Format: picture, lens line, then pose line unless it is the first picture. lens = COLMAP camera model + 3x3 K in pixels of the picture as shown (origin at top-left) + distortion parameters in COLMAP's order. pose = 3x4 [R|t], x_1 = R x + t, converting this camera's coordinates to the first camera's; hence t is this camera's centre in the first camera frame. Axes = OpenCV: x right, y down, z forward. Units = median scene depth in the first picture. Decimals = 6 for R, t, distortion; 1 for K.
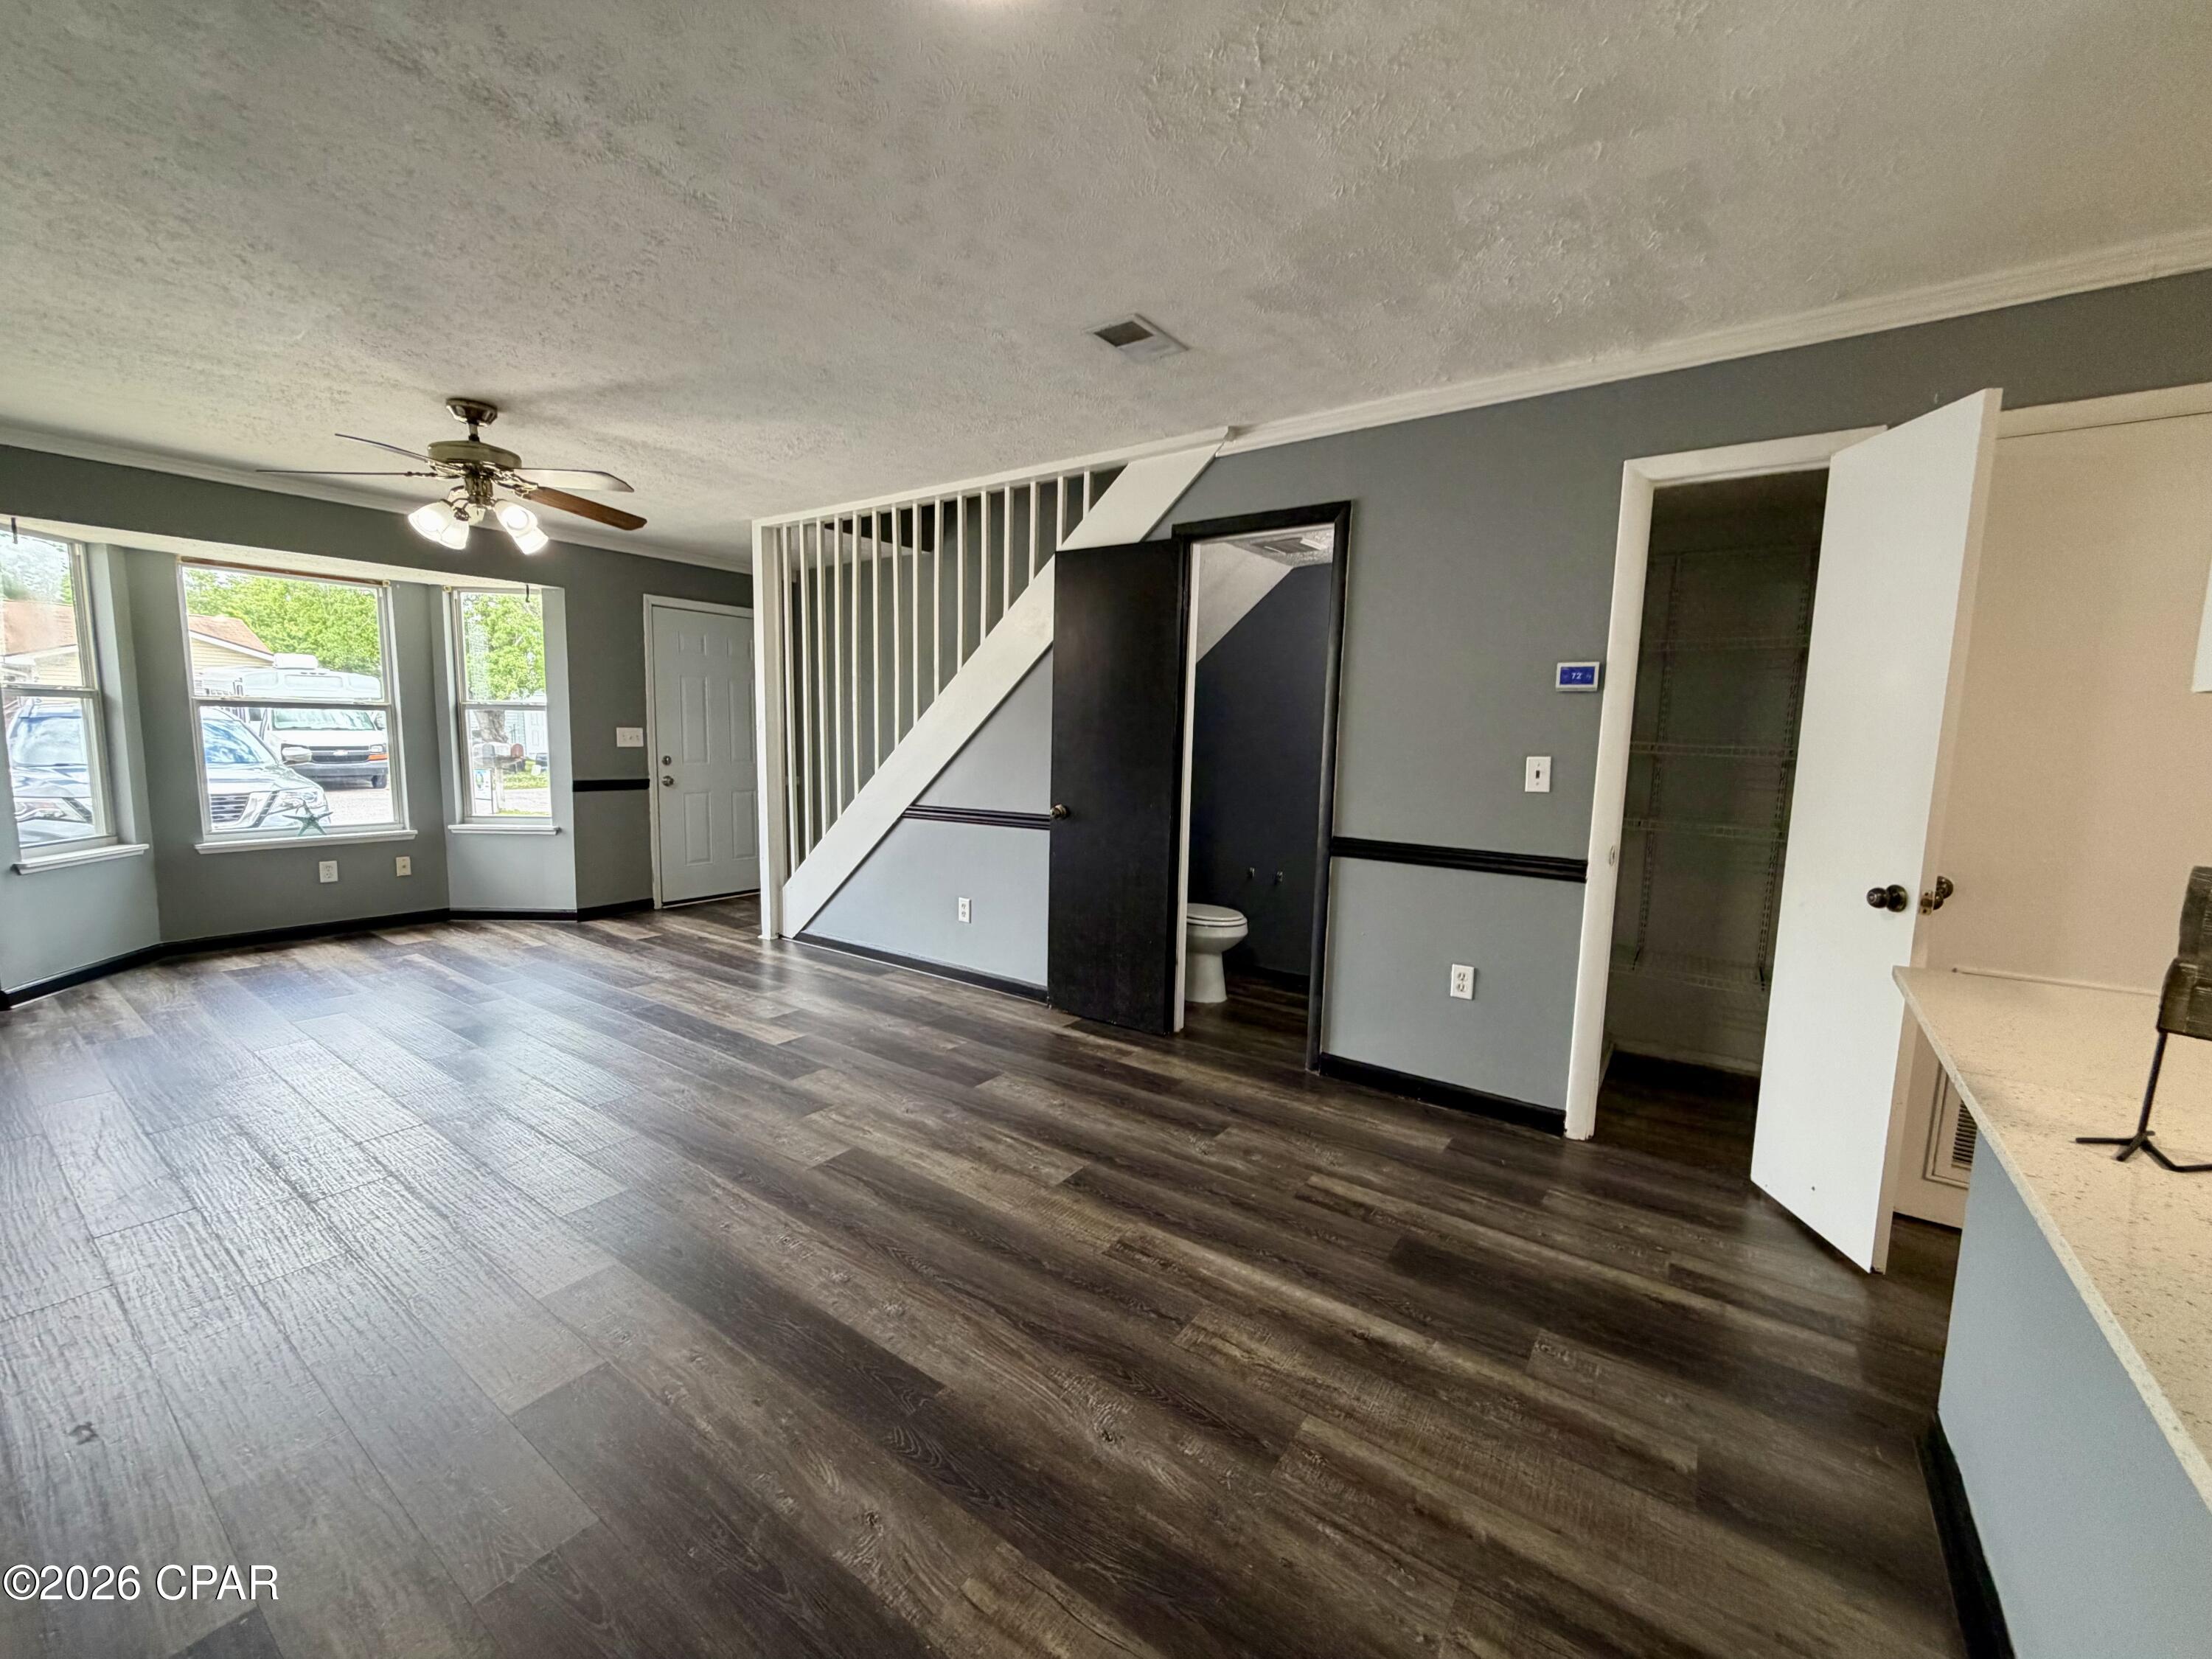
lens RADIAL K [[882.7, 0, 1100.1], [0, 882.7, 835.3], [0, 0, 1]] dist [-0.000351, 0.000615]
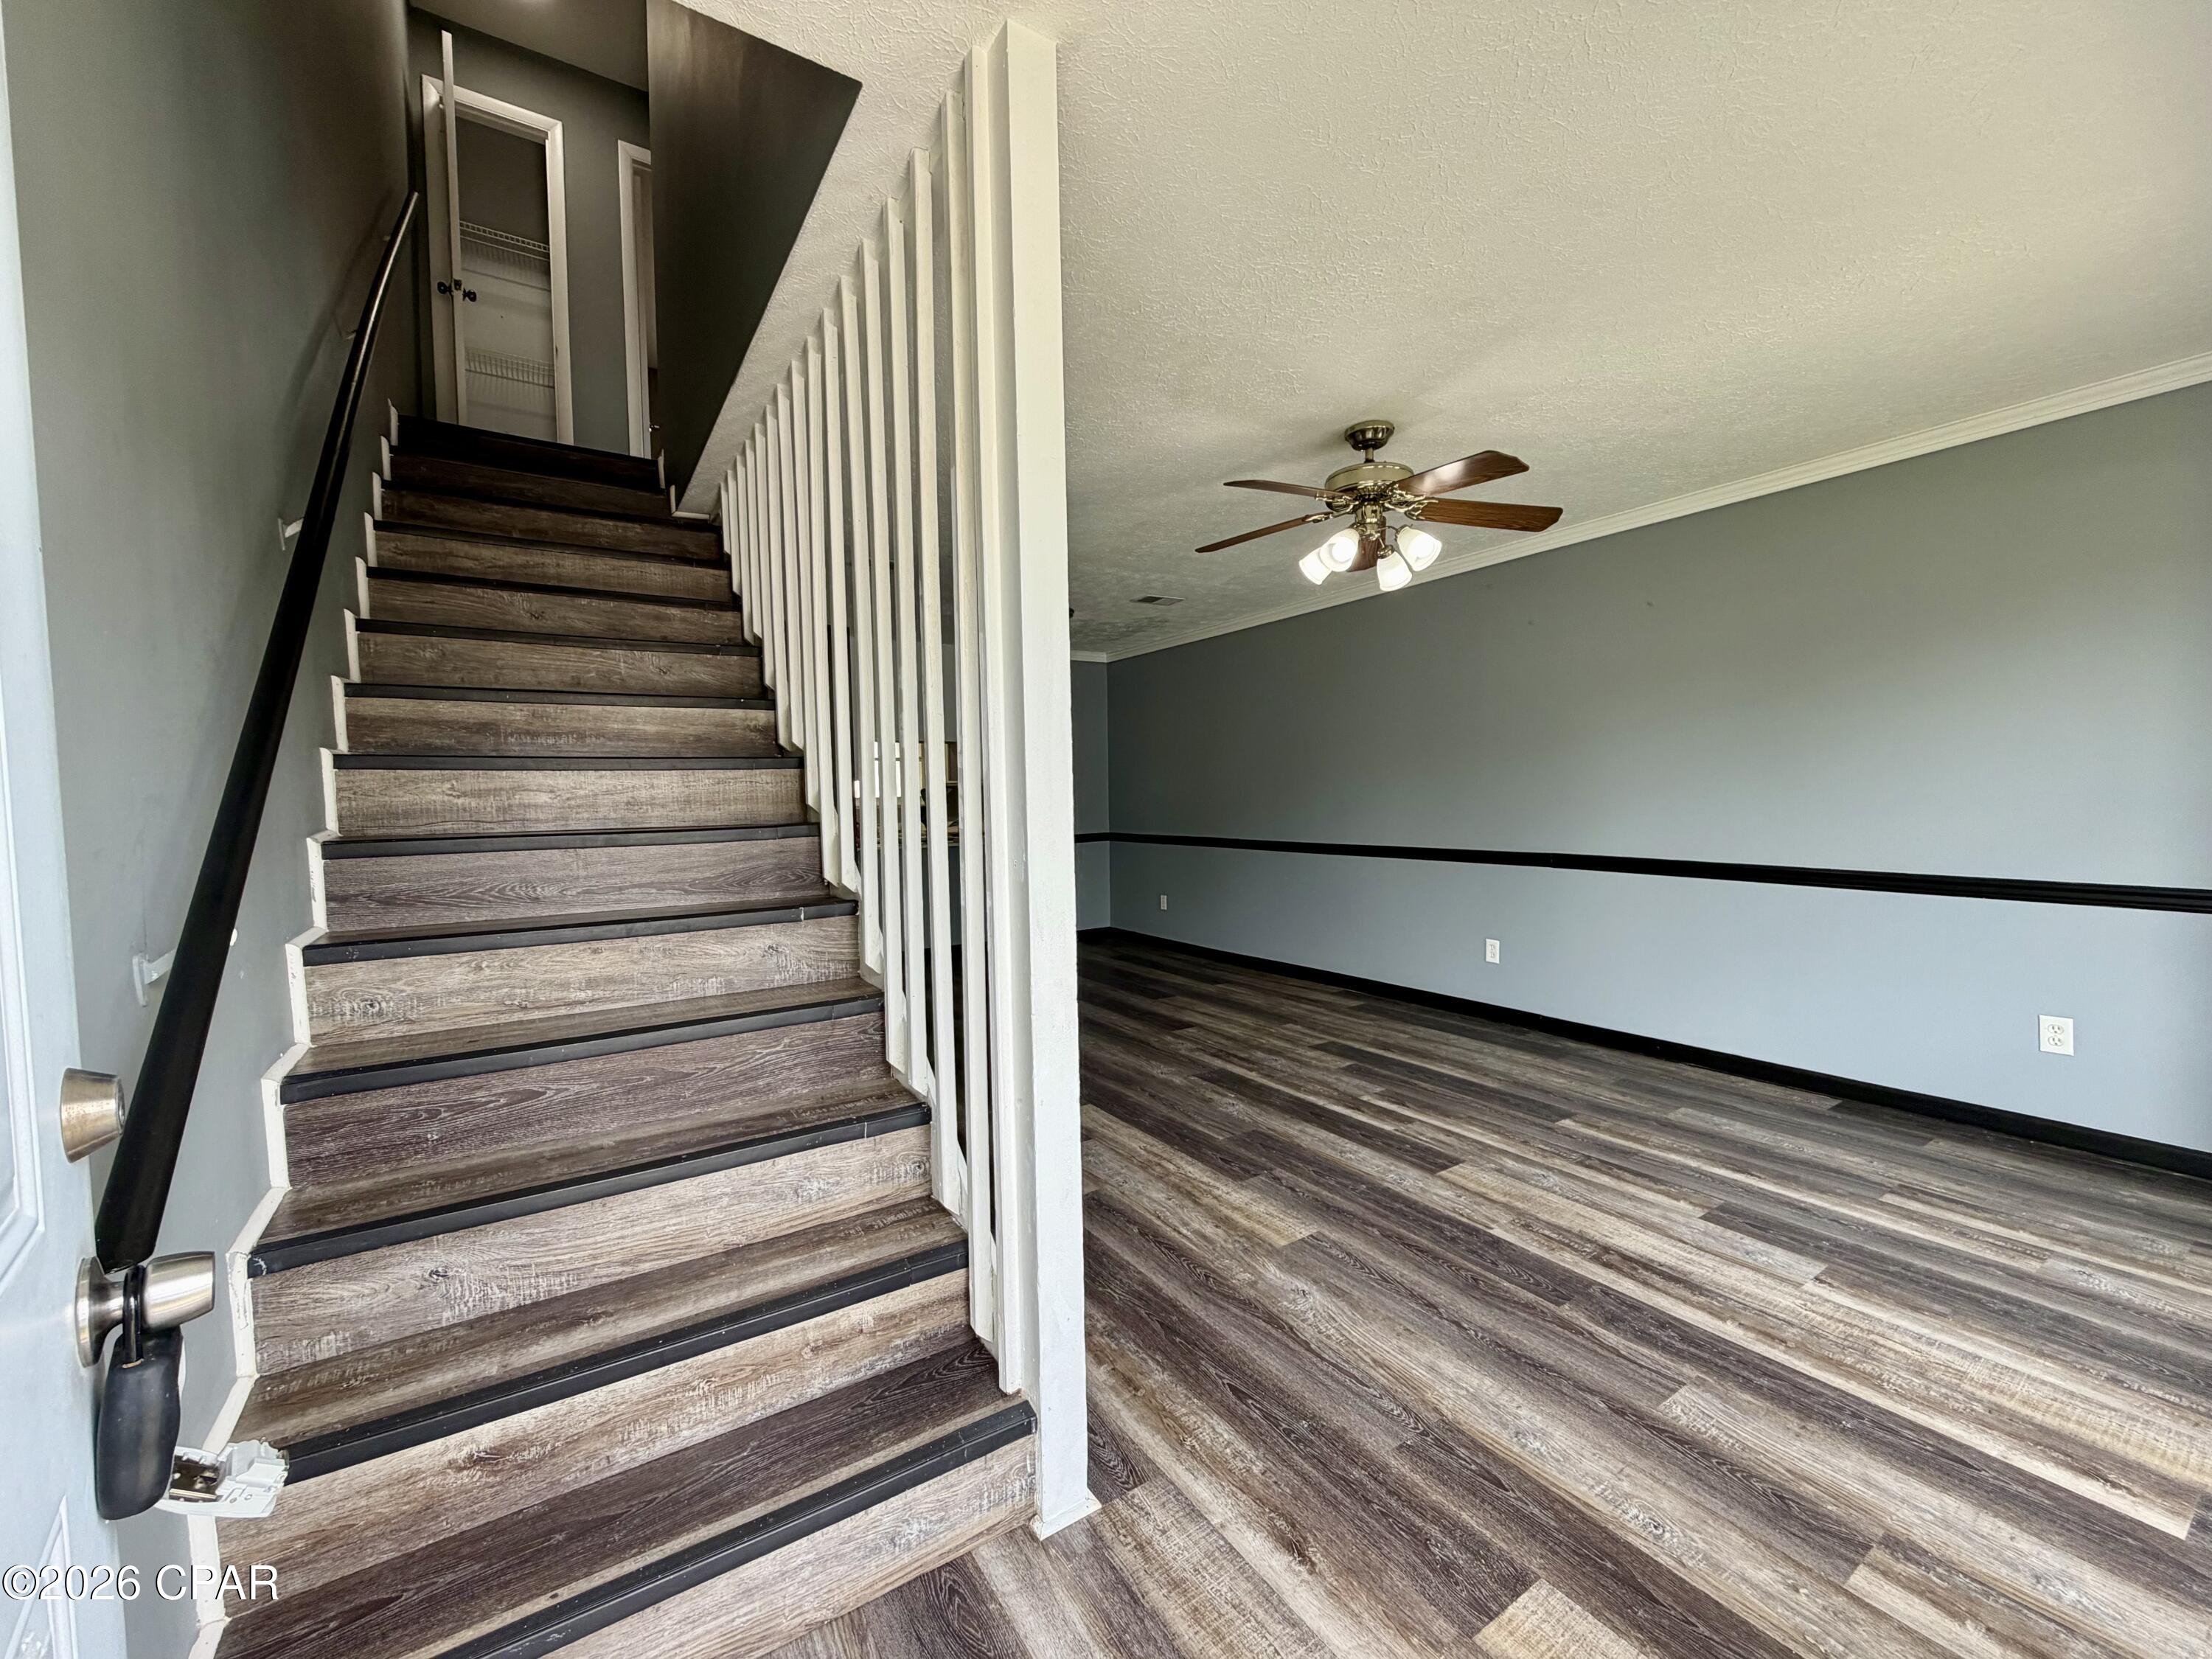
lens RADIAL K [[882.7, 0, 1100.2], [0, 882.7, 834.0], [0, 0, 1]] dist [-0.000351, 0.000615]
pose [[-0.929887, -0.017494, 0.367430, -0.970105], [0.044839, 0.986029, 0.160426, -0.286635], [-0.365103, 0.165653, -0.916111, 2.438370]]
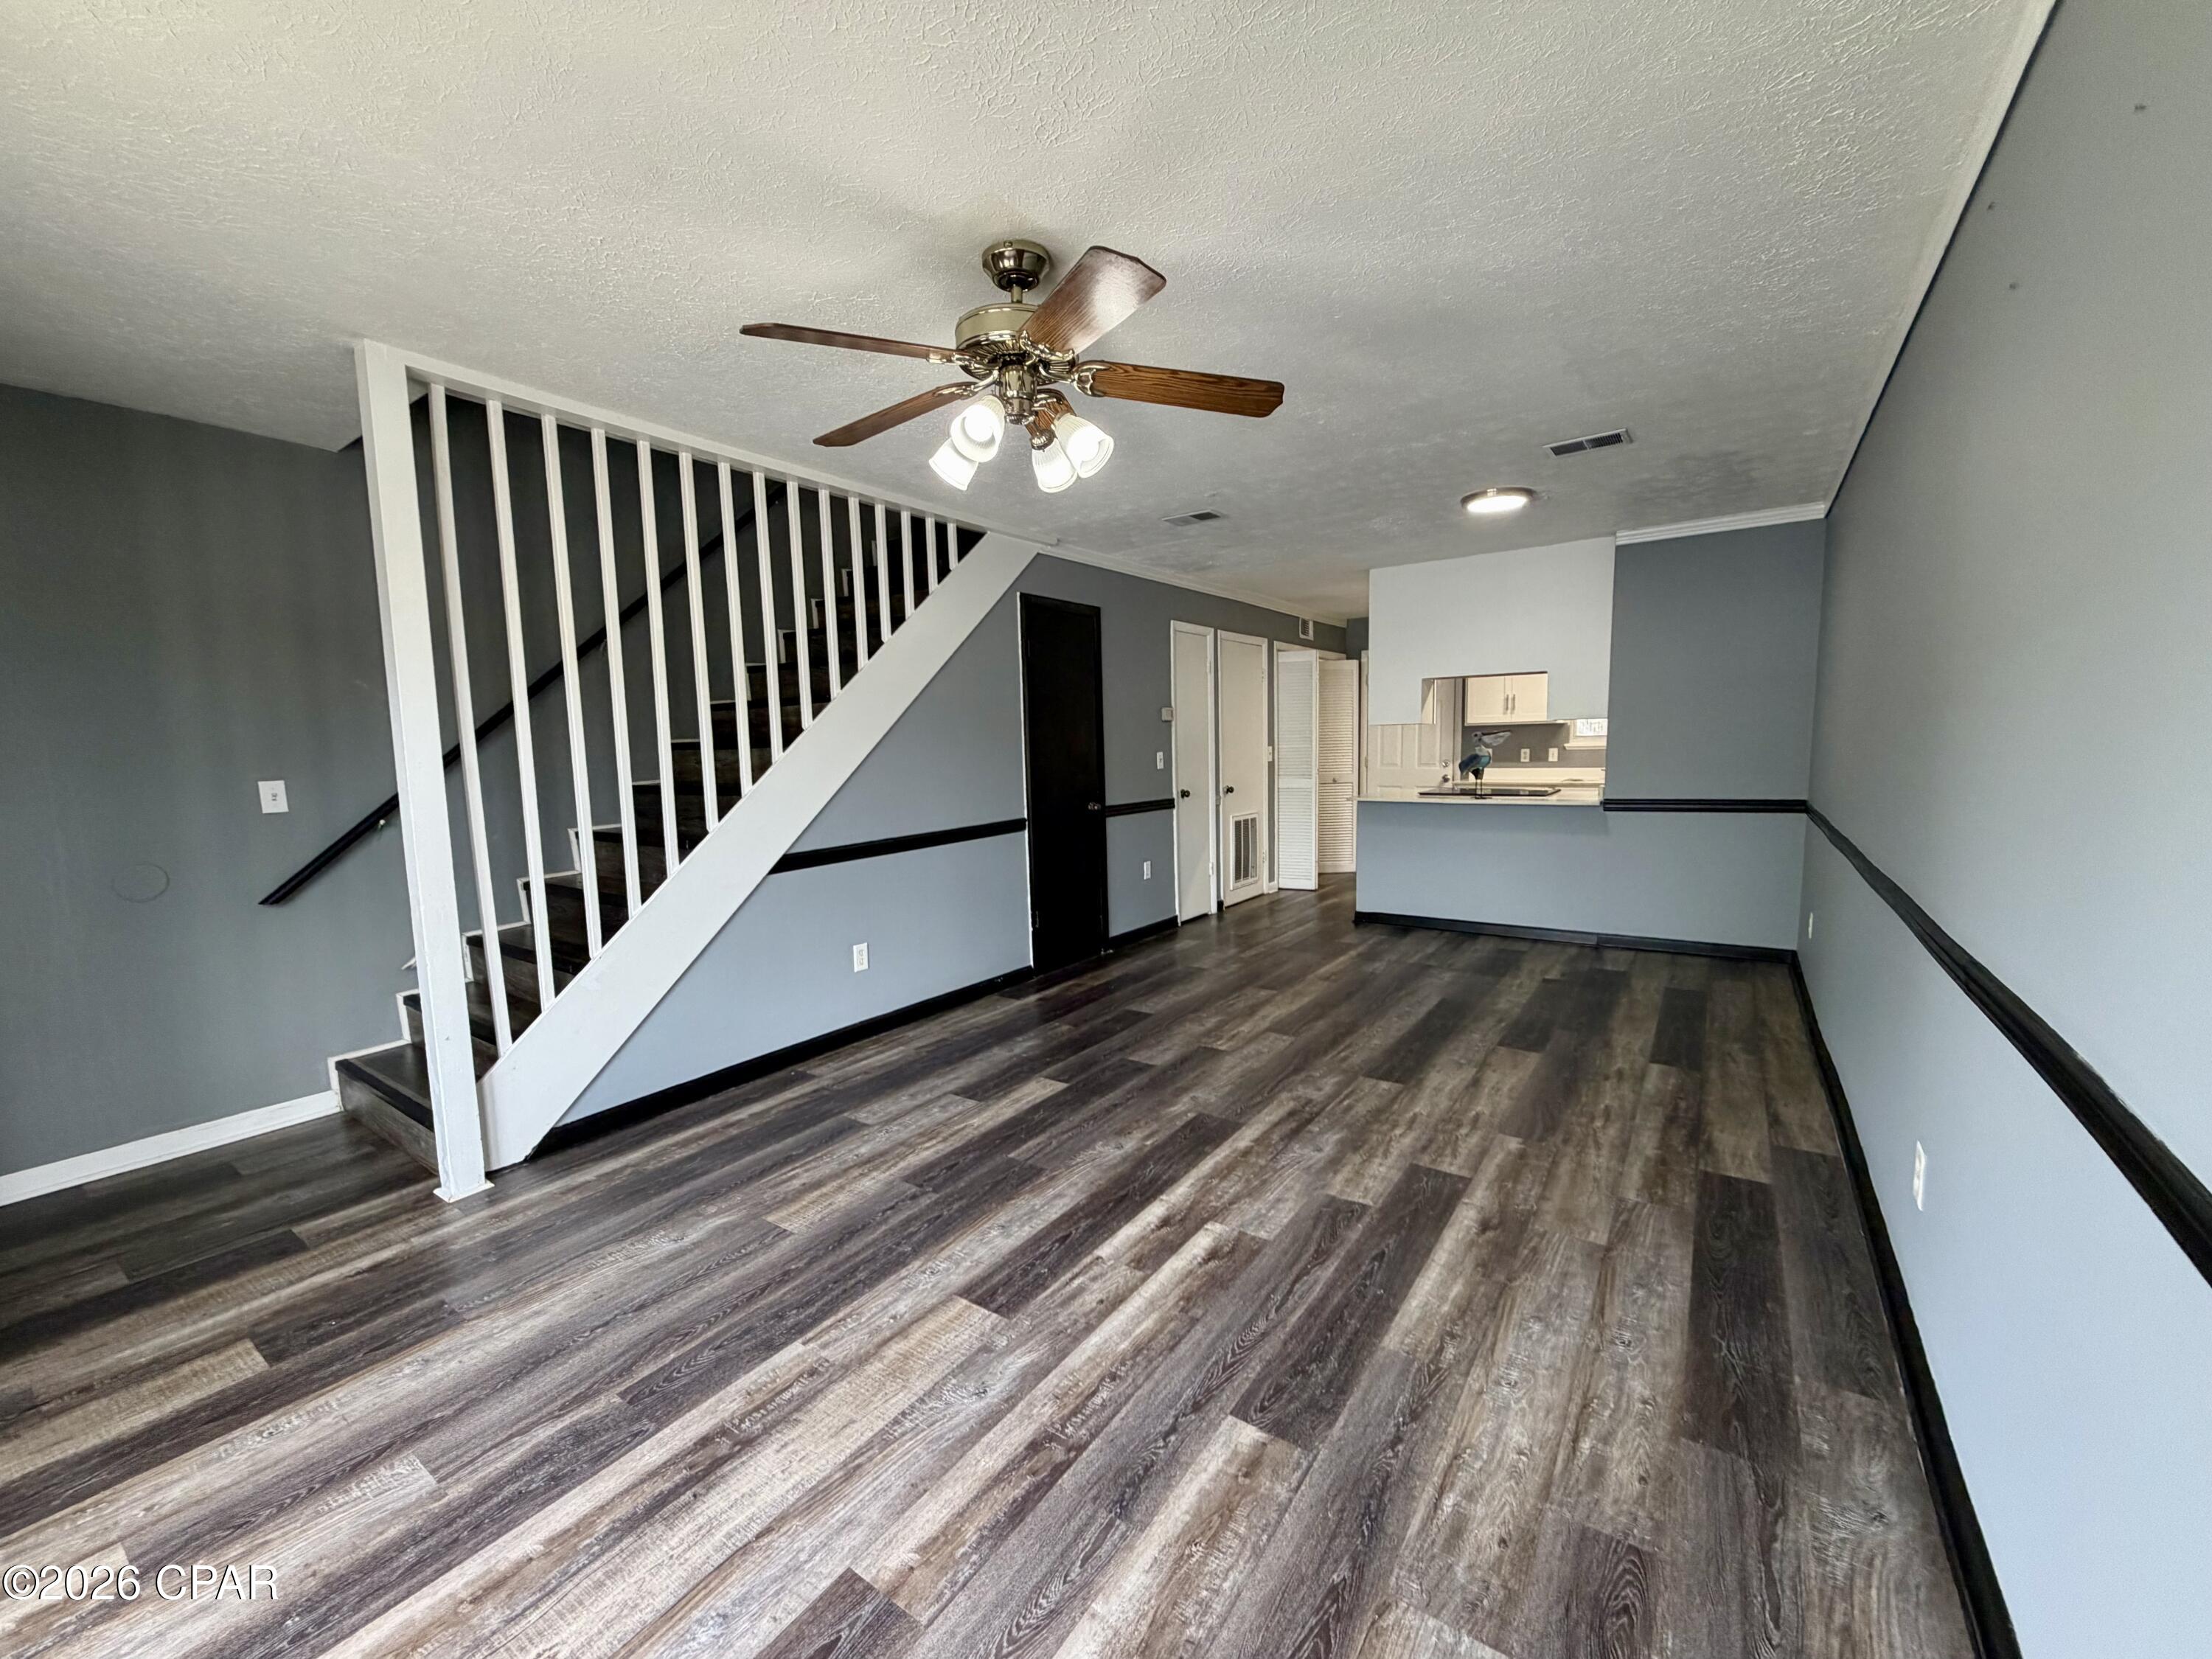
lens RADIAL K [[882.7, 0, 1099.8], [0, 882.7, 832.1], [0, 0, 1]] dist [-0.000351, 0.000615]
pose [[-0.005904, -0.121319, 0.992596, -1.691167], [0.143563, 0.982228, 0.120905, -0.186161], [-0.989624, 0.143214, 0.011618, 1.209995]]
